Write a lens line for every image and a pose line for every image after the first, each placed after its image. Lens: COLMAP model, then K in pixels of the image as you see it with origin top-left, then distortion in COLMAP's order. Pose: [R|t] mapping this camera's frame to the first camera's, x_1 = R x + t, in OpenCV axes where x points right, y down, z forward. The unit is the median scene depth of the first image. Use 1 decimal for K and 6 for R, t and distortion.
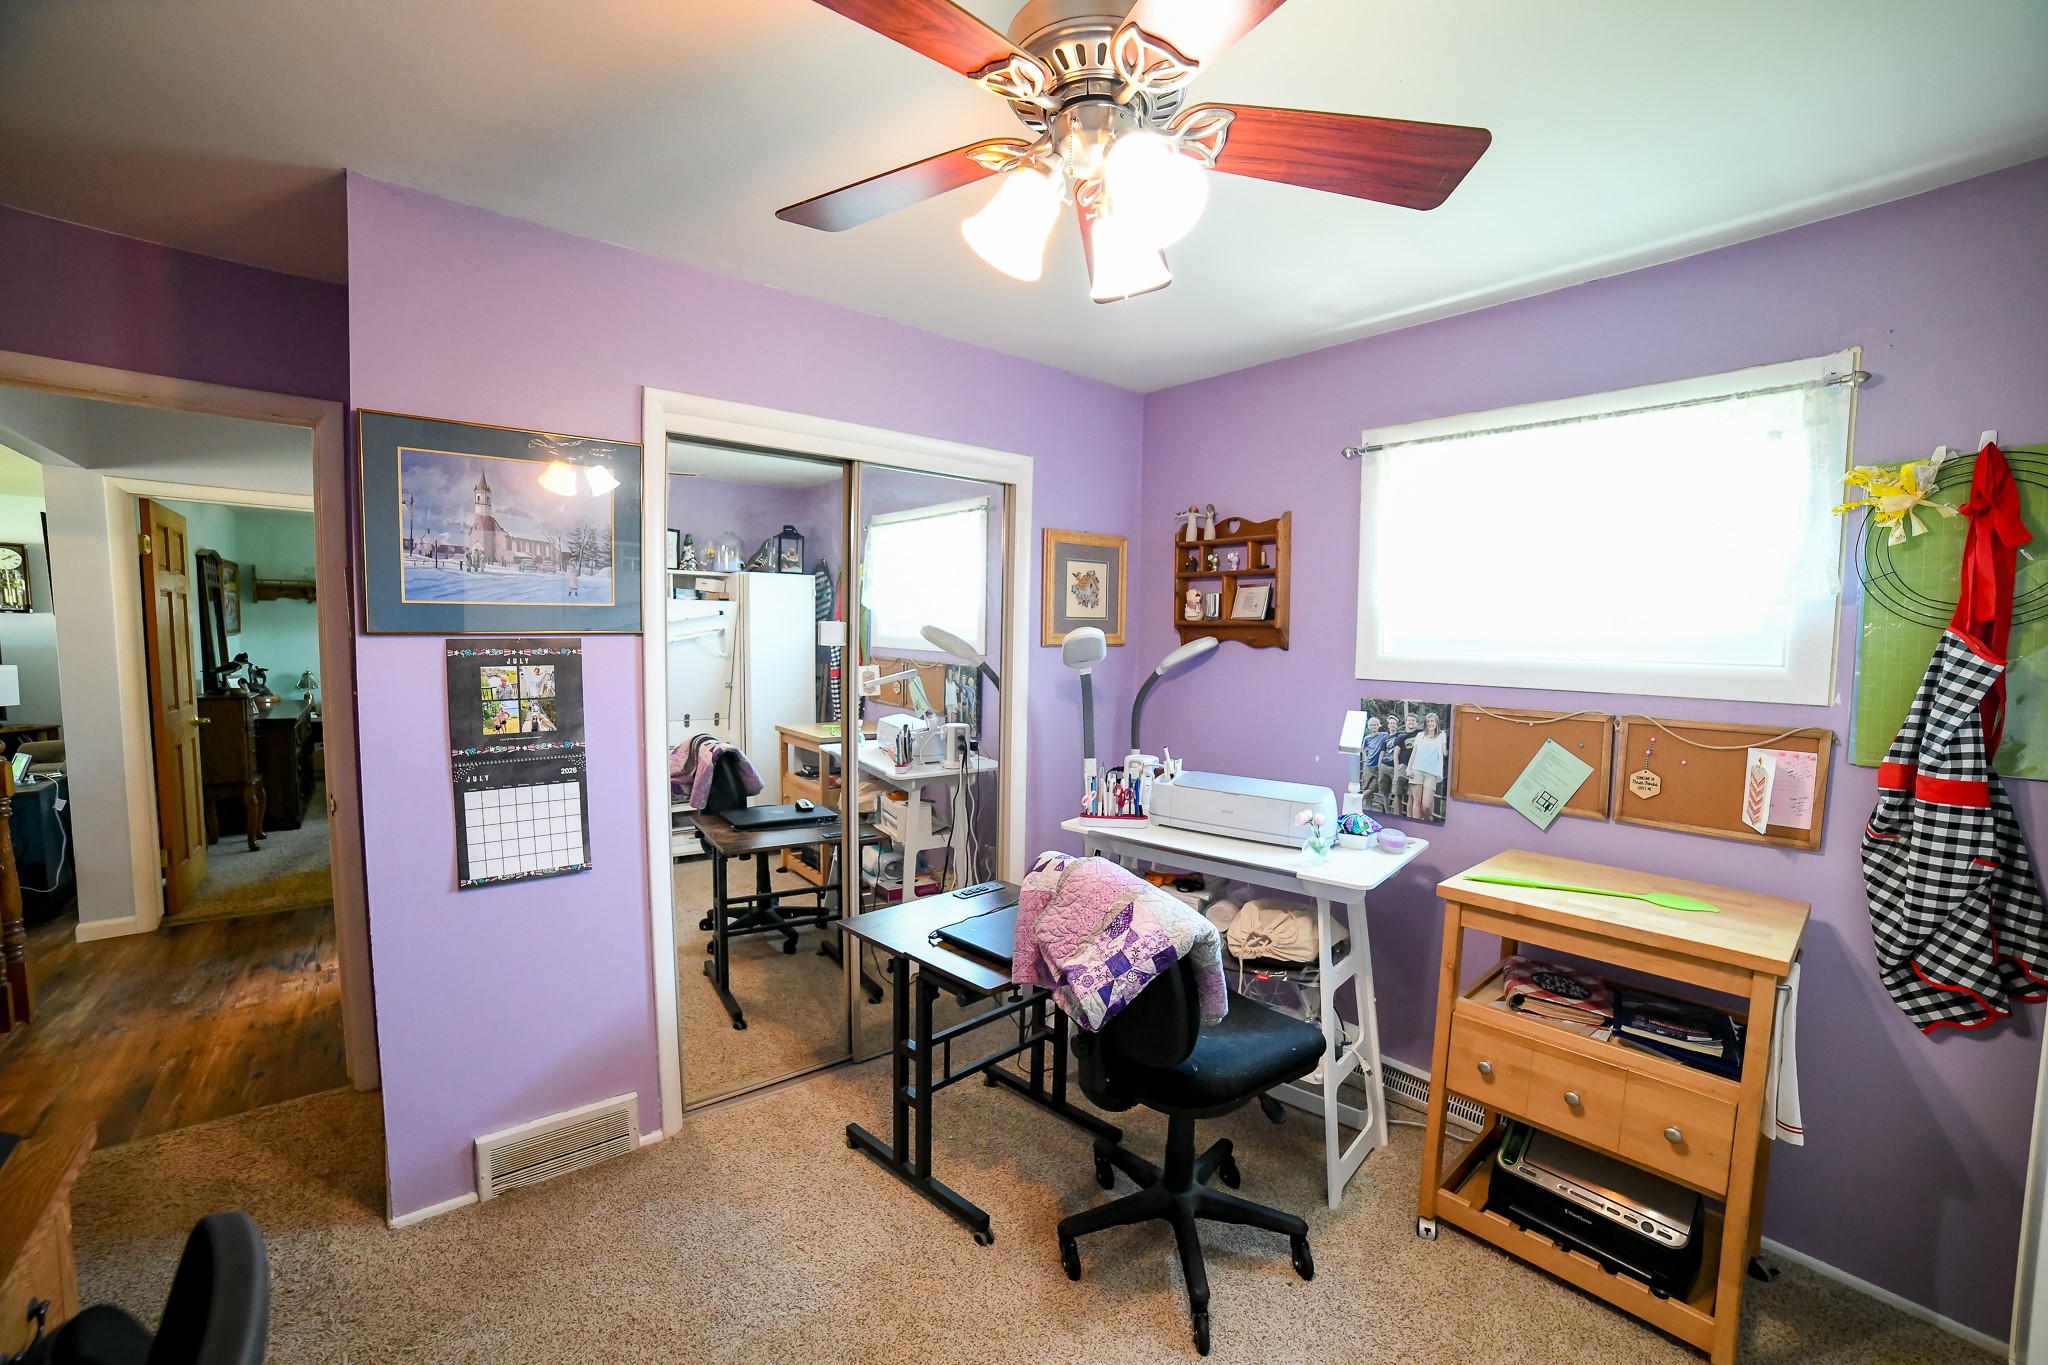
lens RADIAL K [[846.5, 0, 1038.4], [0, 846.5, 692.8], [0, 0, 1]] dist [-0.112110, 0.043925]
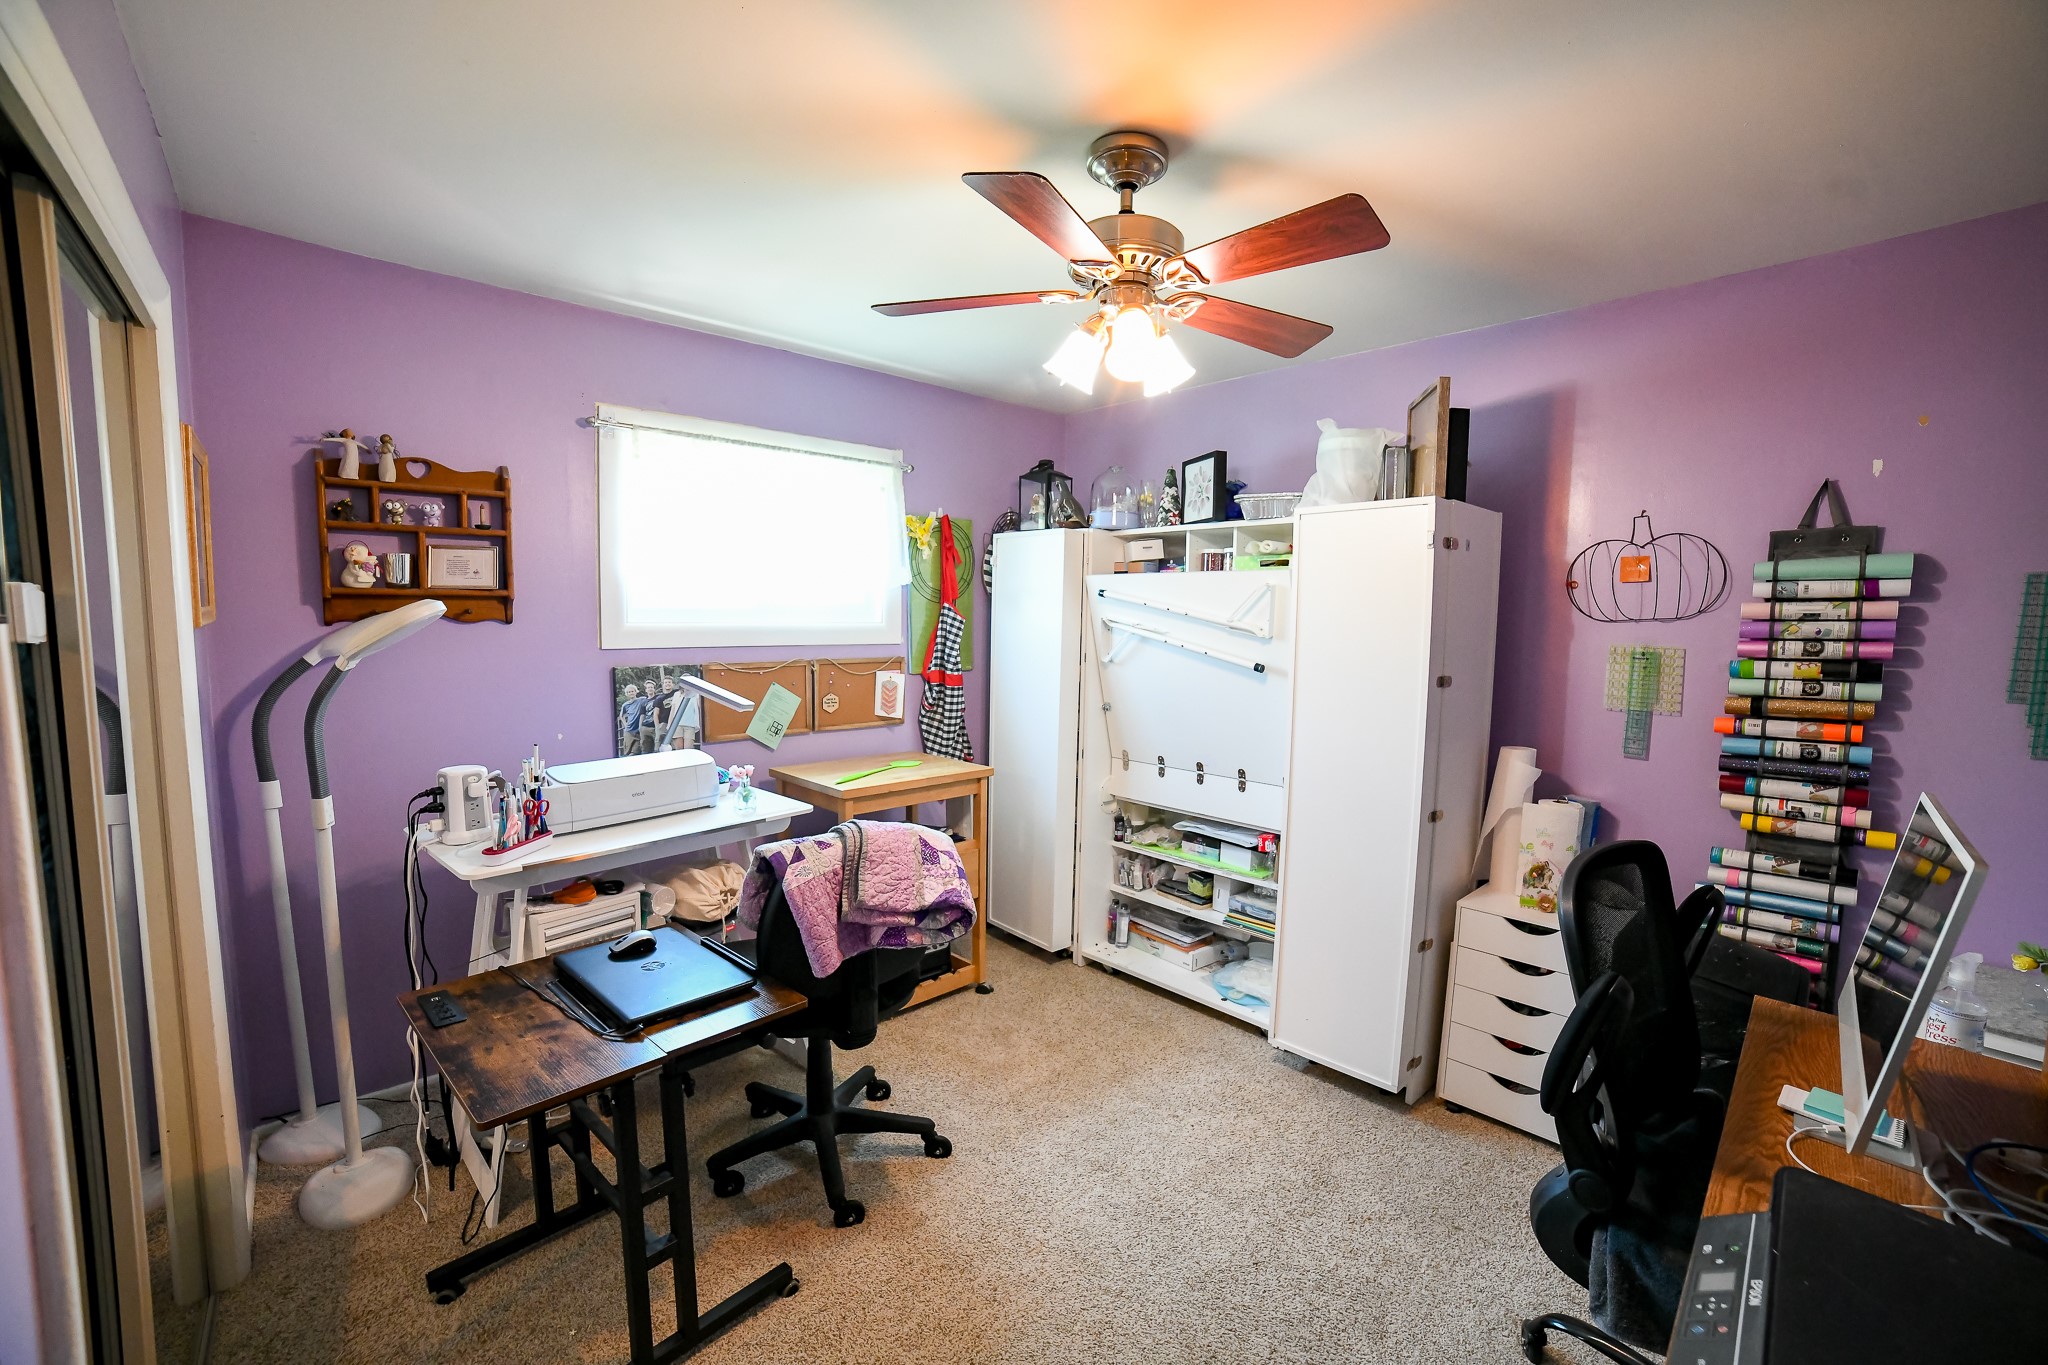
lens RADIAL K [[846.5, 0, 1038.4], [0, 846.5, 692.8], [0, 0, 1]] dist [-0.112110, 0.043925]
pose [[-0.064914, -0.107331, 0.992102, -0.781734], [0.053257, 0.992409, 0.110849, -0.056572], [-0.996469, 0.060032, -0.058705, 0.645016]]
